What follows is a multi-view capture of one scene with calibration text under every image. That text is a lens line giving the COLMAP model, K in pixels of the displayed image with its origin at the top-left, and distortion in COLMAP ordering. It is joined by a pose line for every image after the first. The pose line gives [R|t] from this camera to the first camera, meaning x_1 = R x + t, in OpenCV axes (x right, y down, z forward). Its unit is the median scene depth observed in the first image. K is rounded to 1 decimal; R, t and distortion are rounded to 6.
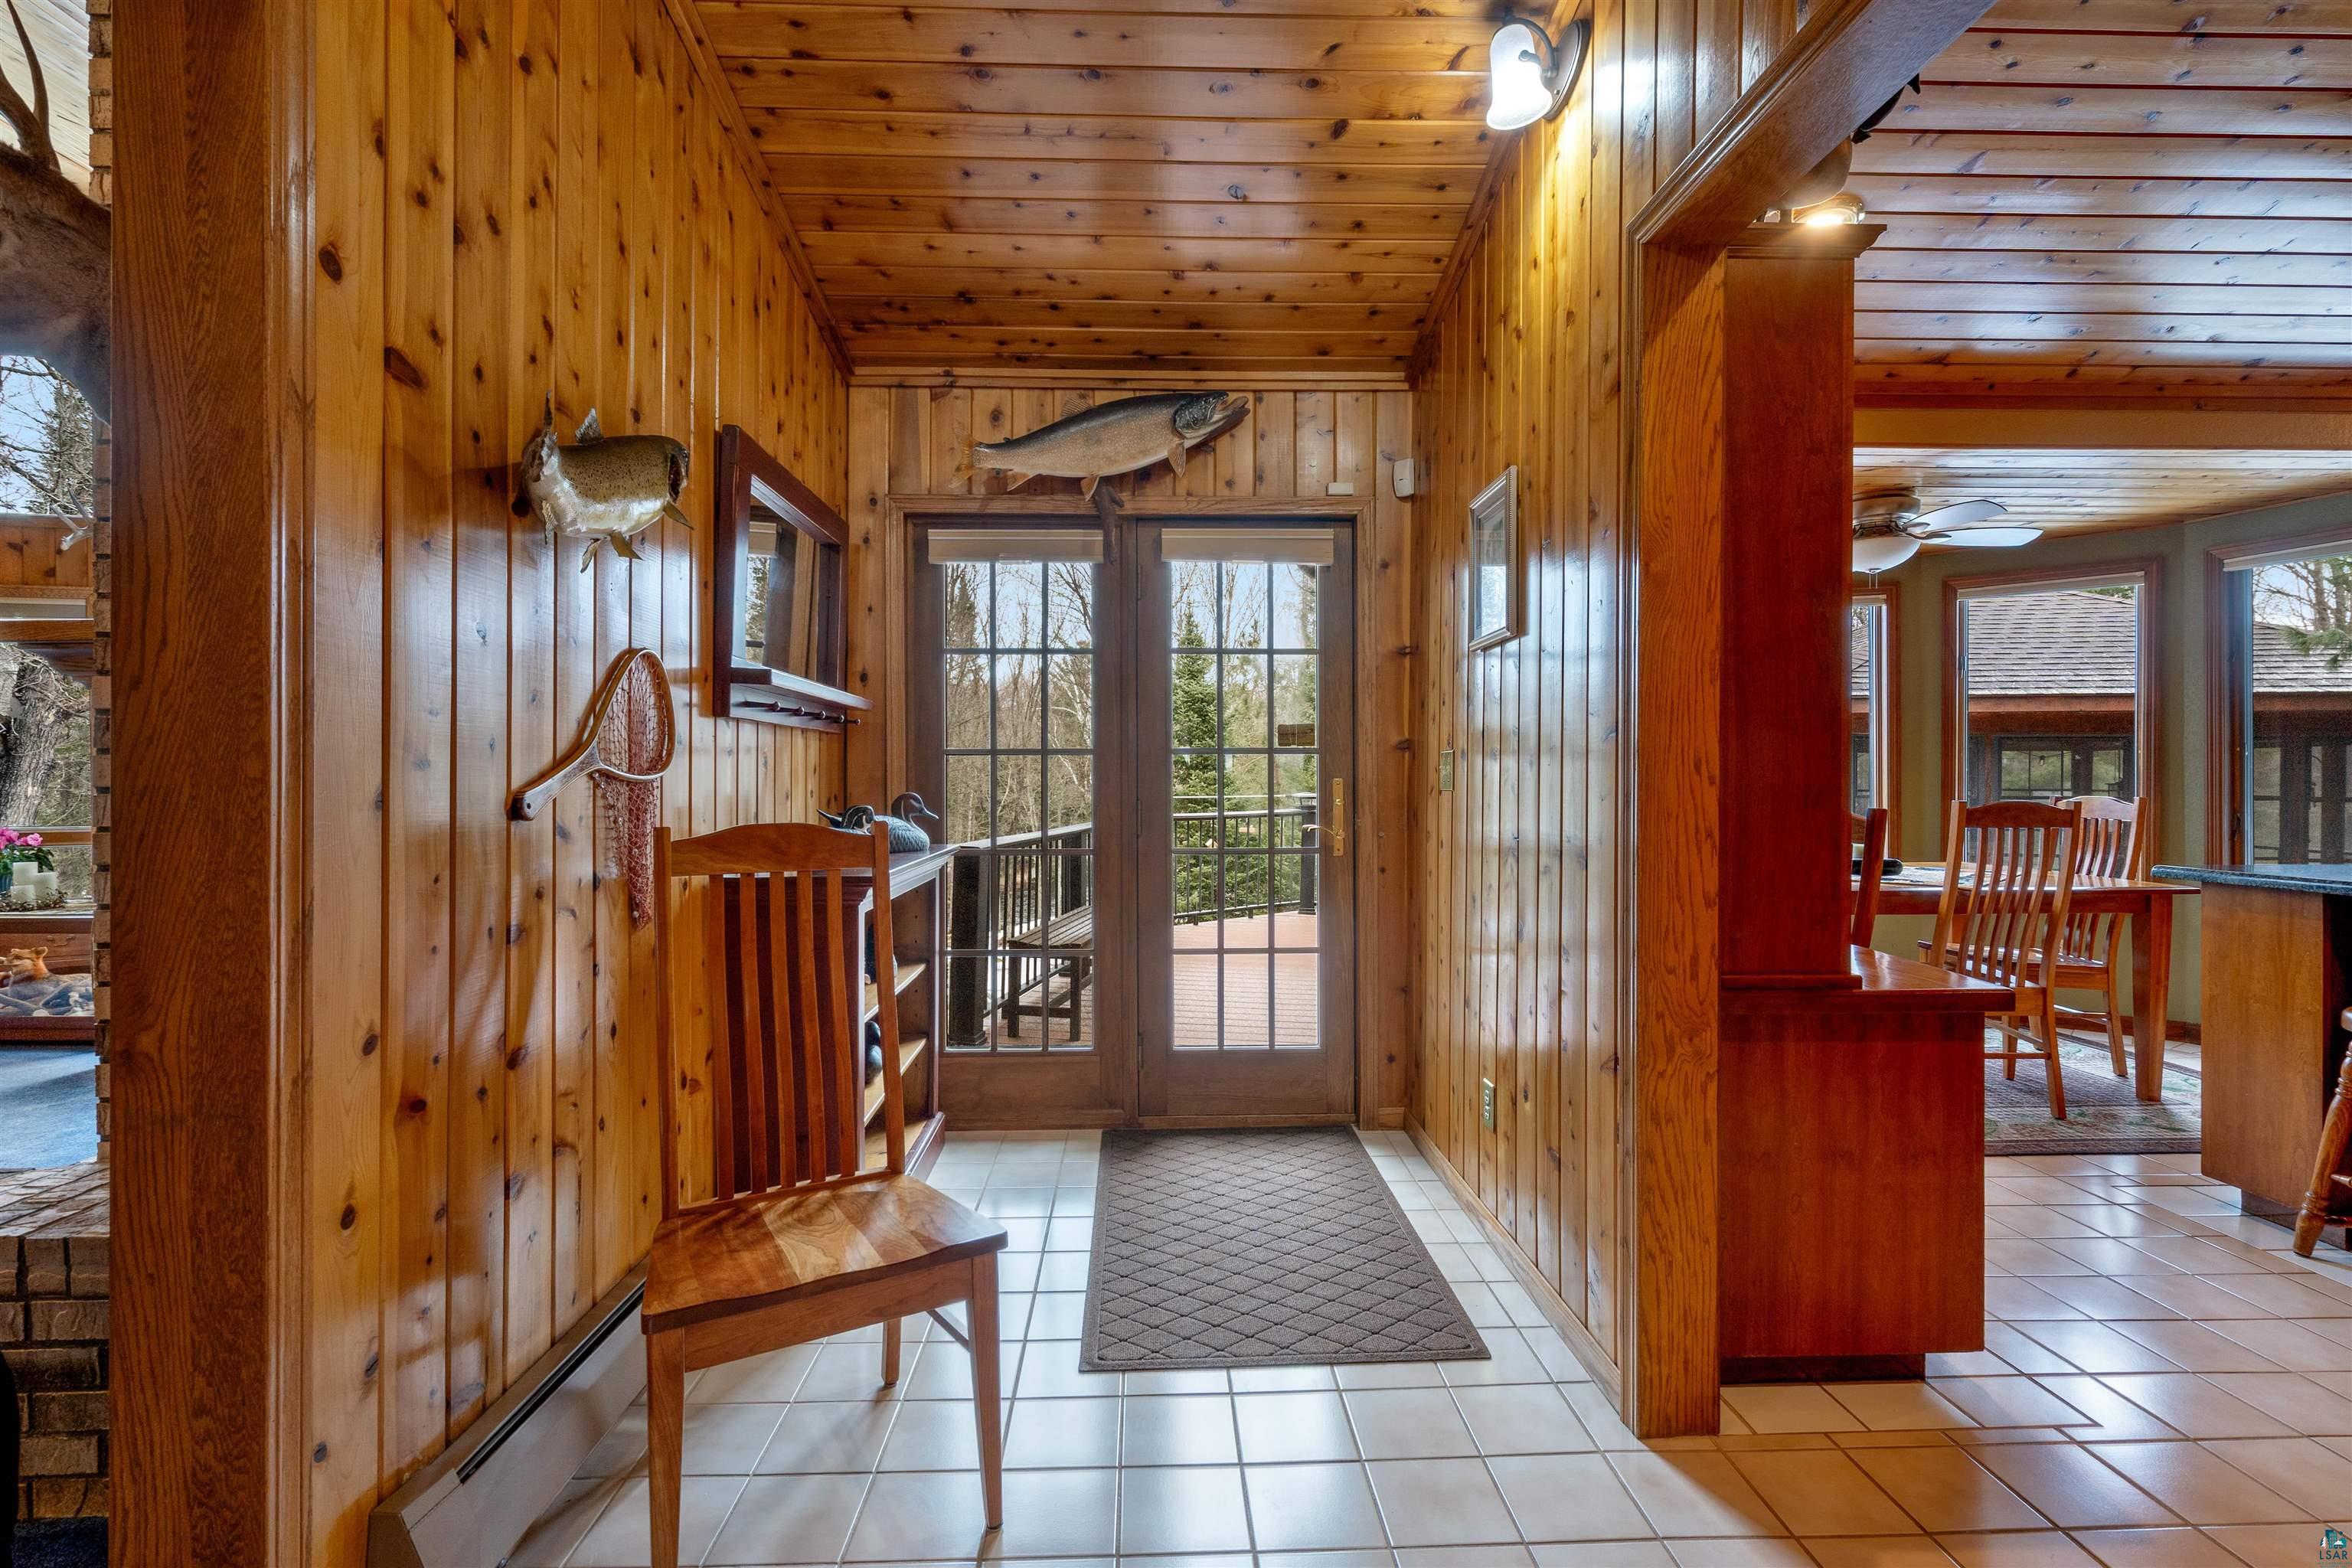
lens RADIAL K [[1068.3, 0, 1169.4], [0, 1068.3, 788.9], [0, 0, 1]] dist [-0.004408, 0.003279]
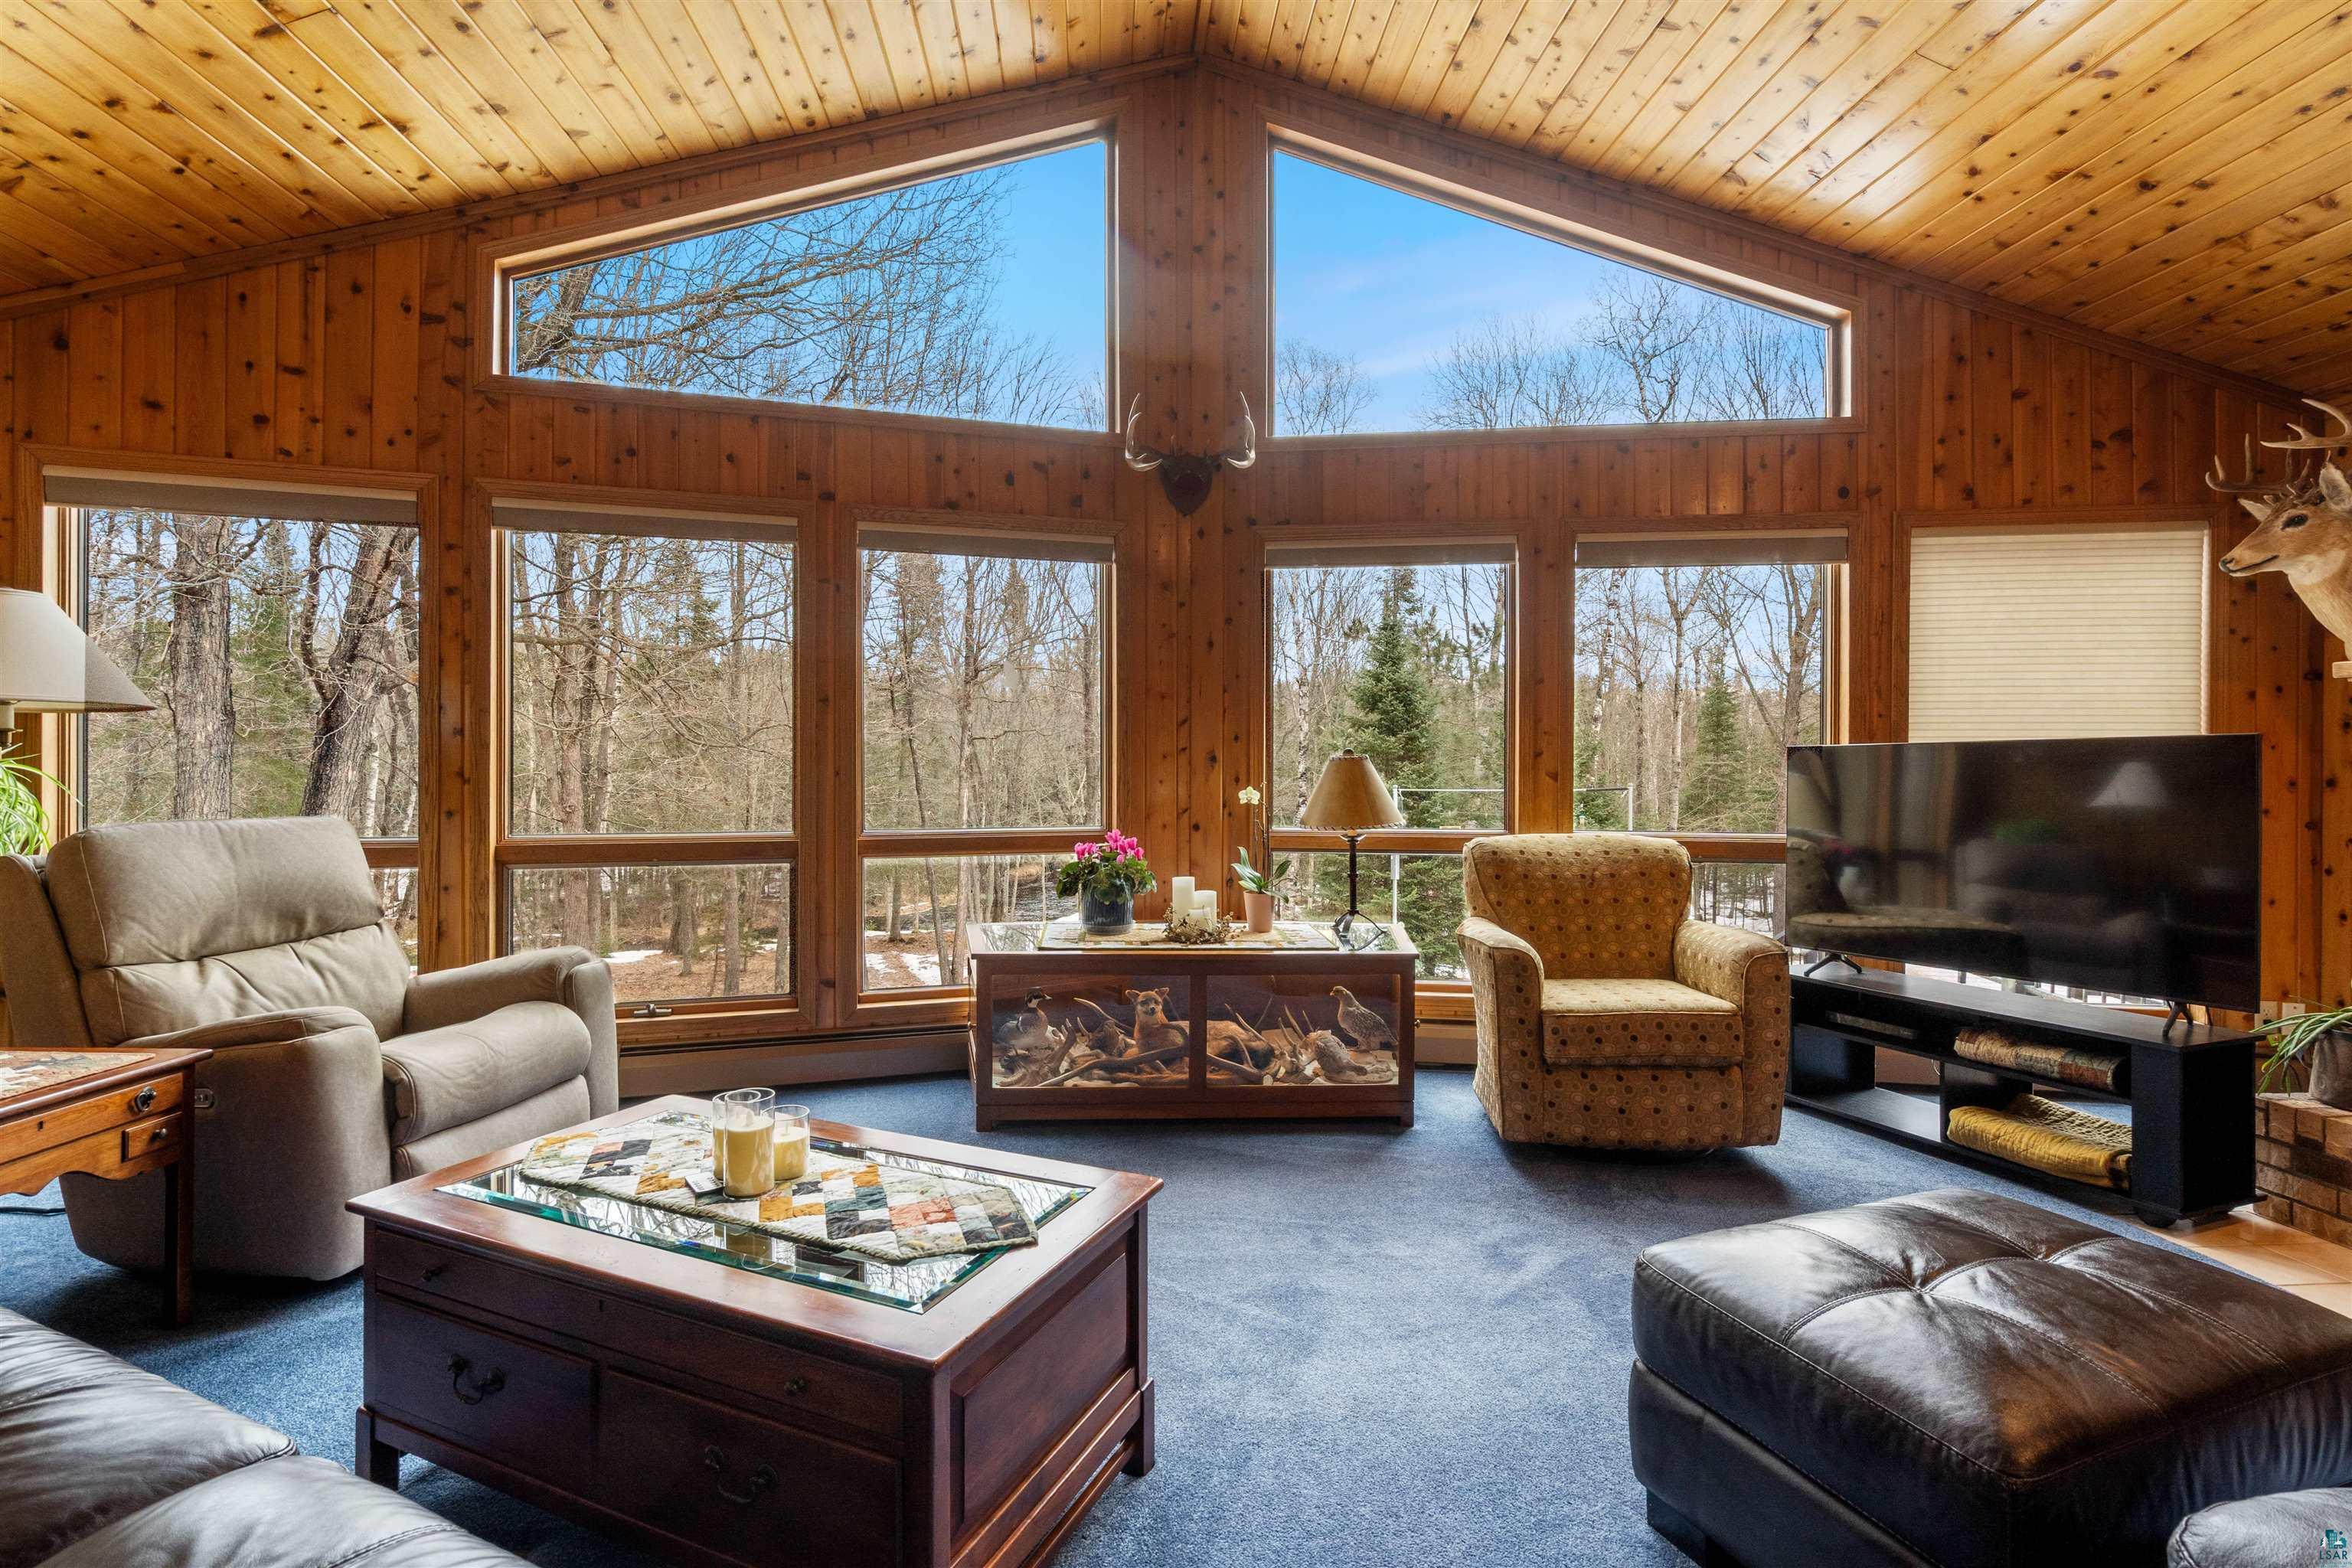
lens RADIAL K [[1068.3, 0, 1178.5], [0, 1068.3, 770.7], [0, 0, 1]] dist [-0.004408, 0.003279]
pose [[0.998698, 0.006270, 0.050622, -1.027308], [-0.006062, 0.999972, -0.004280, -0.005362], [-0.050648, 0.003967, 0.998709, 0.229093]]
